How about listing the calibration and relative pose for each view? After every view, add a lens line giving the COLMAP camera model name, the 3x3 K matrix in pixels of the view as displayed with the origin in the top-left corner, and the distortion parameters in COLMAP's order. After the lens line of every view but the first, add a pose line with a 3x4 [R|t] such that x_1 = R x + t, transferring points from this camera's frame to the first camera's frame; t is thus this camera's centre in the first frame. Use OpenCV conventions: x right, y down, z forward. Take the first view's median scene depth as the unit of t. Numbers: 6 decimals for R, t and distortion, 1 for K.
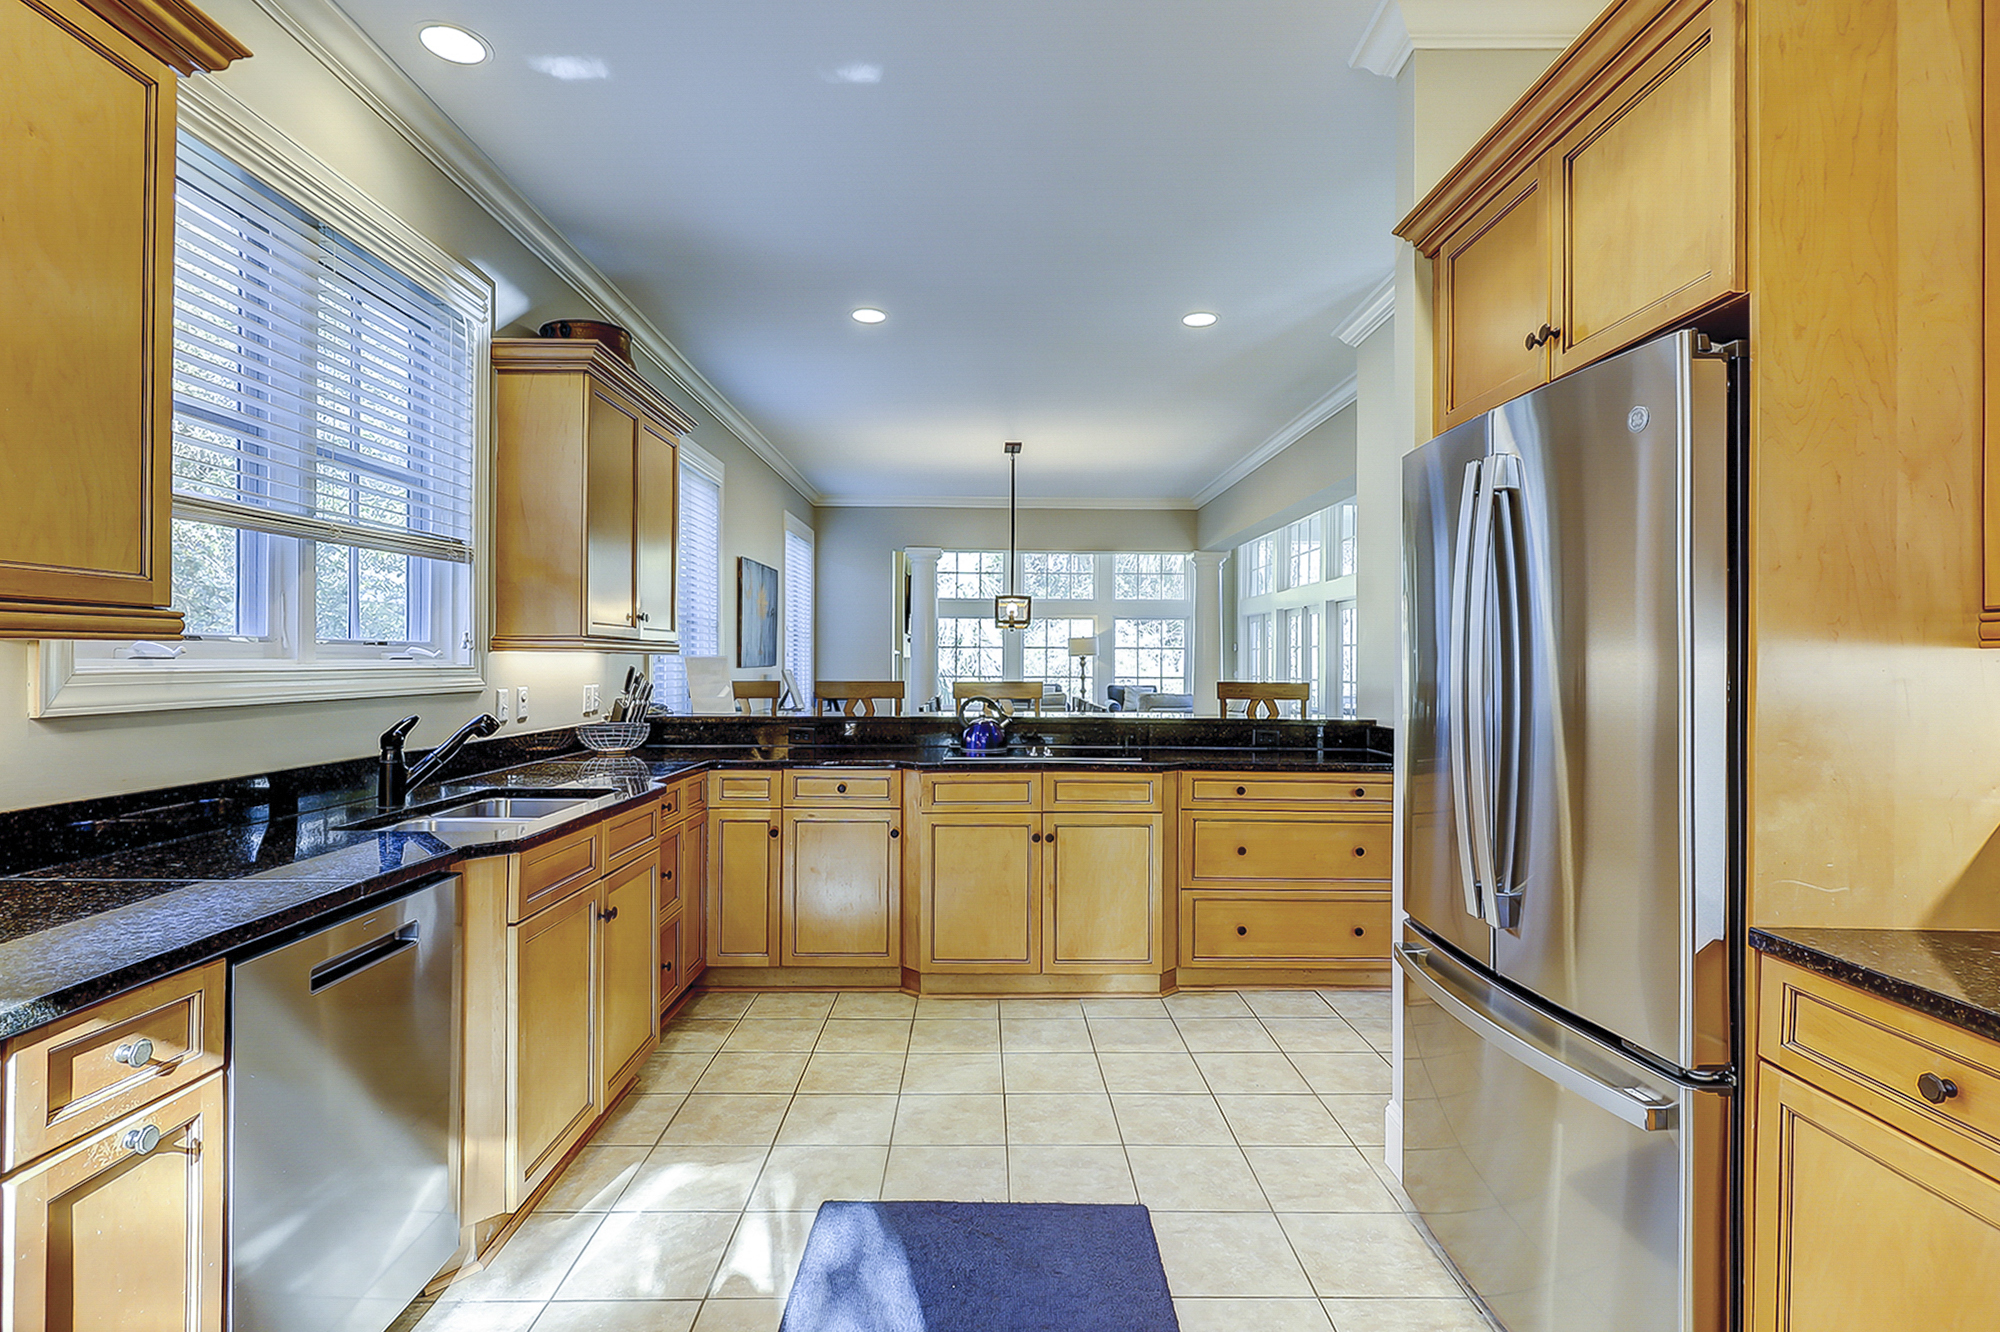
lens RADIAL K [[988.4, 0, 1000.2], [0, 988.4, 677.1], [0, 0, 1]] dist [-0.004881, -0.000163]
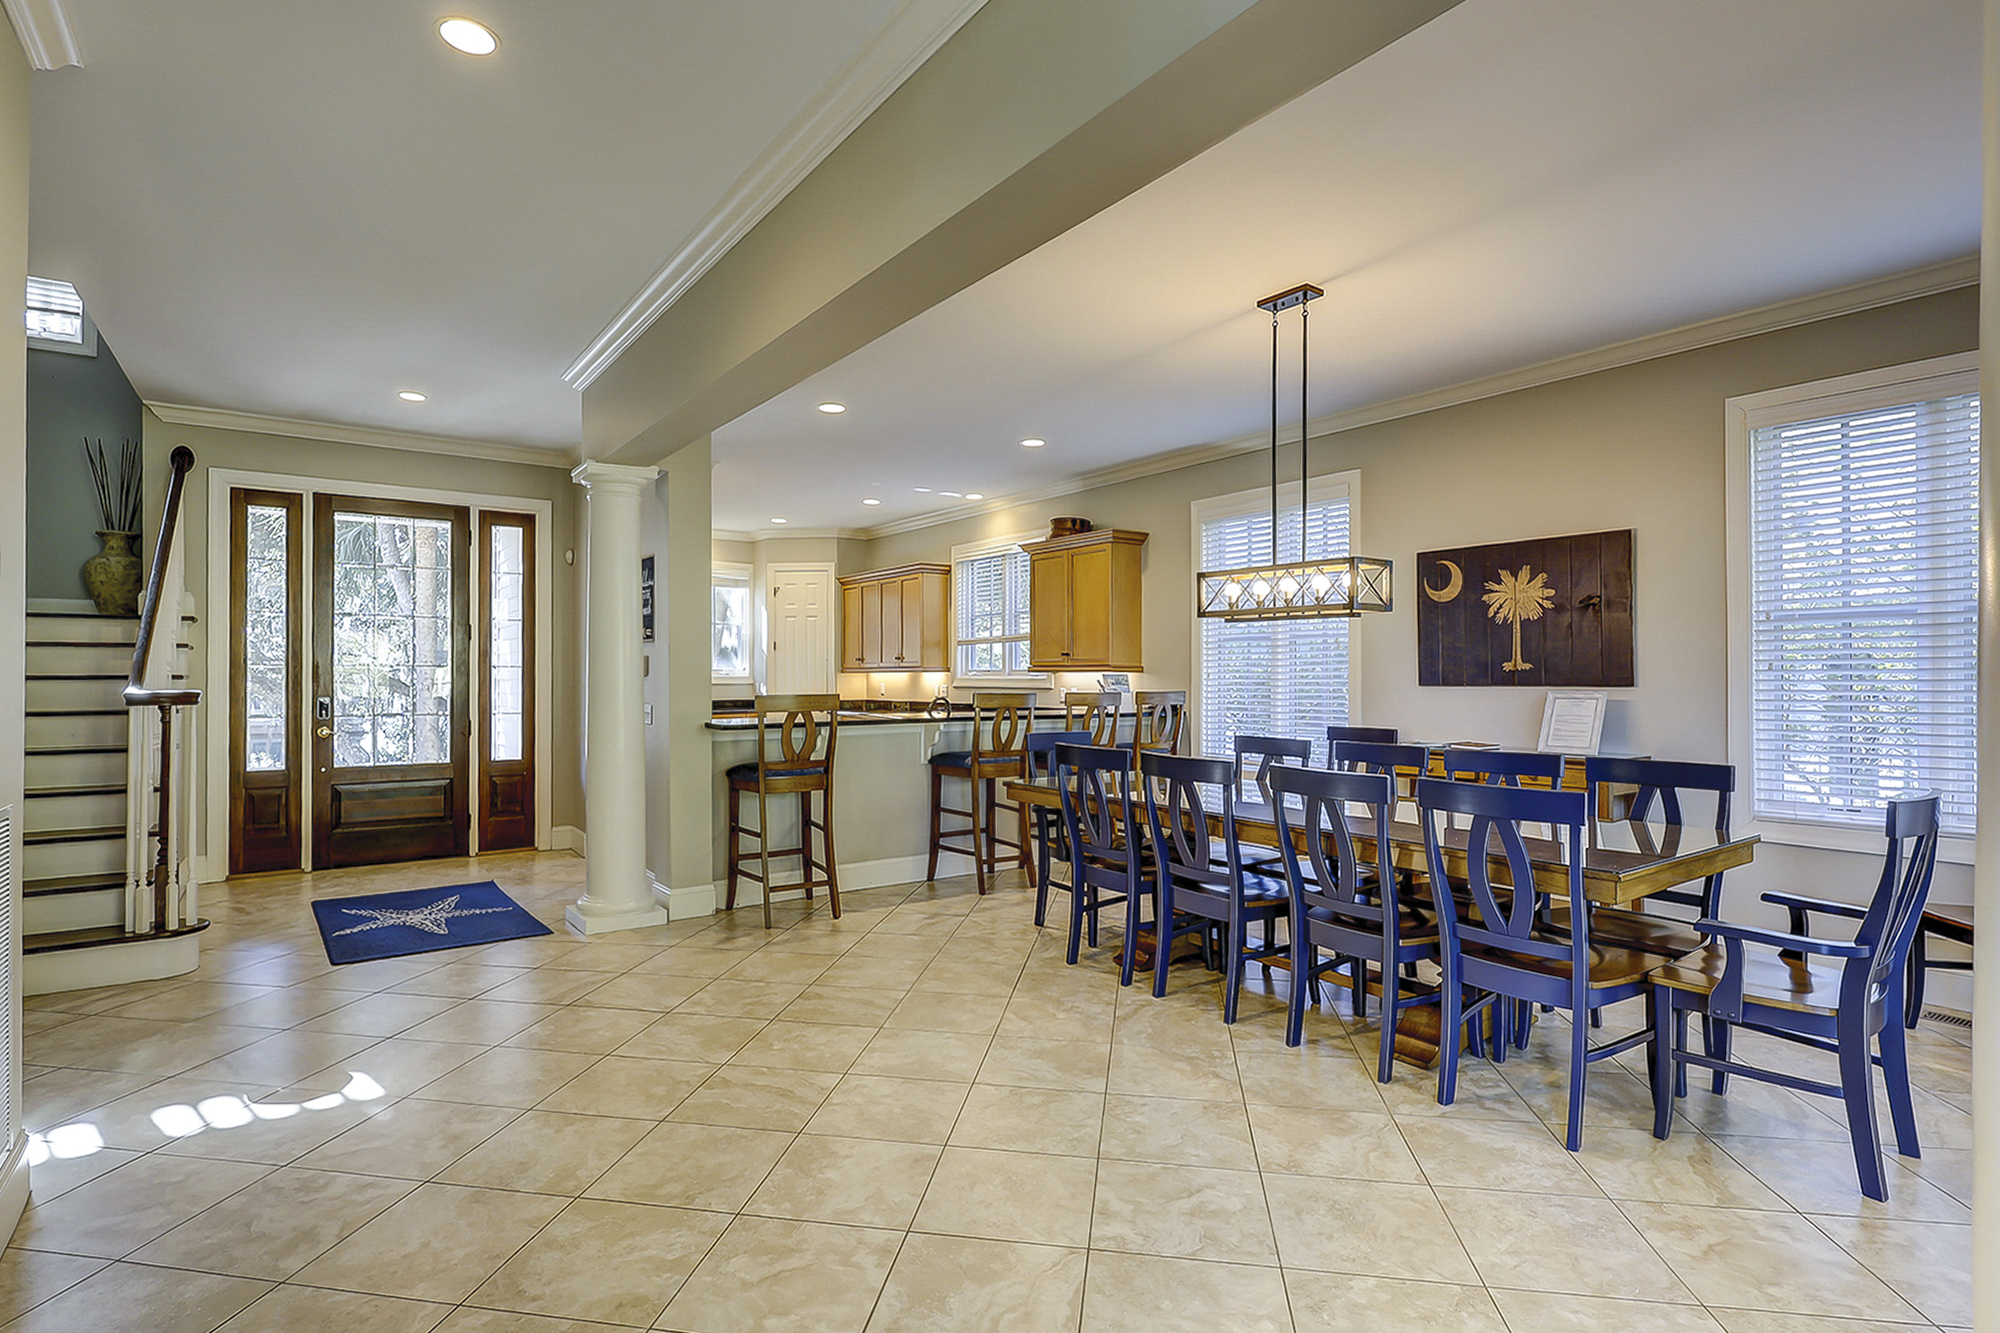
lens RADIAL K [[992.7, 0, 990.2], [0, 992.7, 673.9], [0, 0, 1]] dist [-0.000025, -0.000141]
pose [[-0.825435, -0.004947, -0.564475, 0.973955], [-0.013040, 0.999862, 0.010306, -0.044601], [0.564346, 0.015868, -0.825386, 2.800408]]
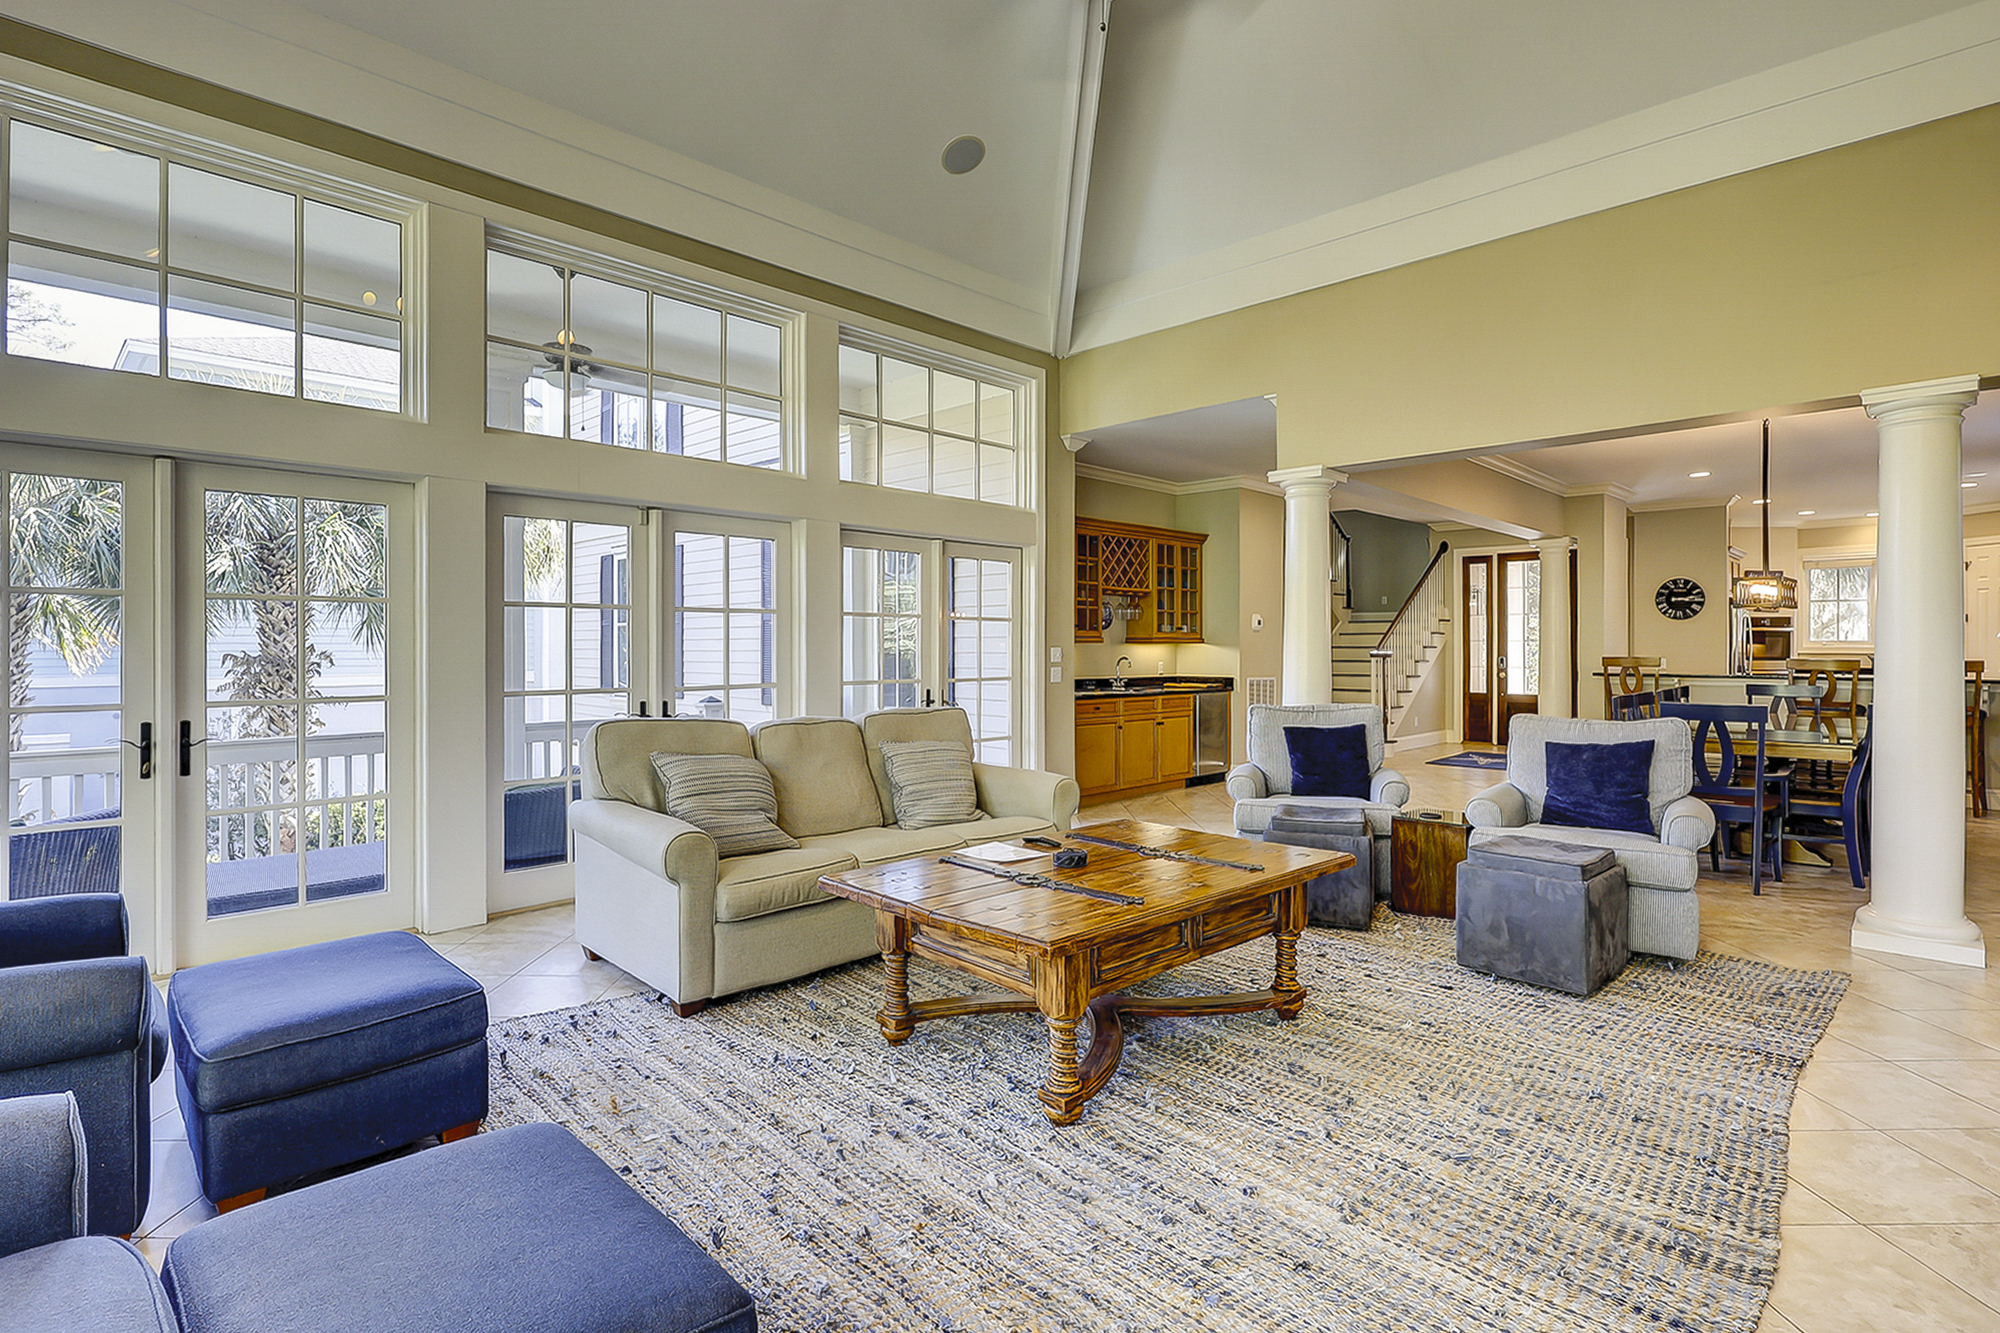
lens RADIAL K [[990.5, 0, 1003.6], [0, 990.5, 648.8], [0, 0, 1]] dist [-0.001971, -0.000671]
pose [[-0.702003, -0.004105, 0.712163, -0.321567], [0.009934, 0.999830, 0.015555, -0.072446], [-0.712105, 0.017994, -0.701842, 4.376716]]
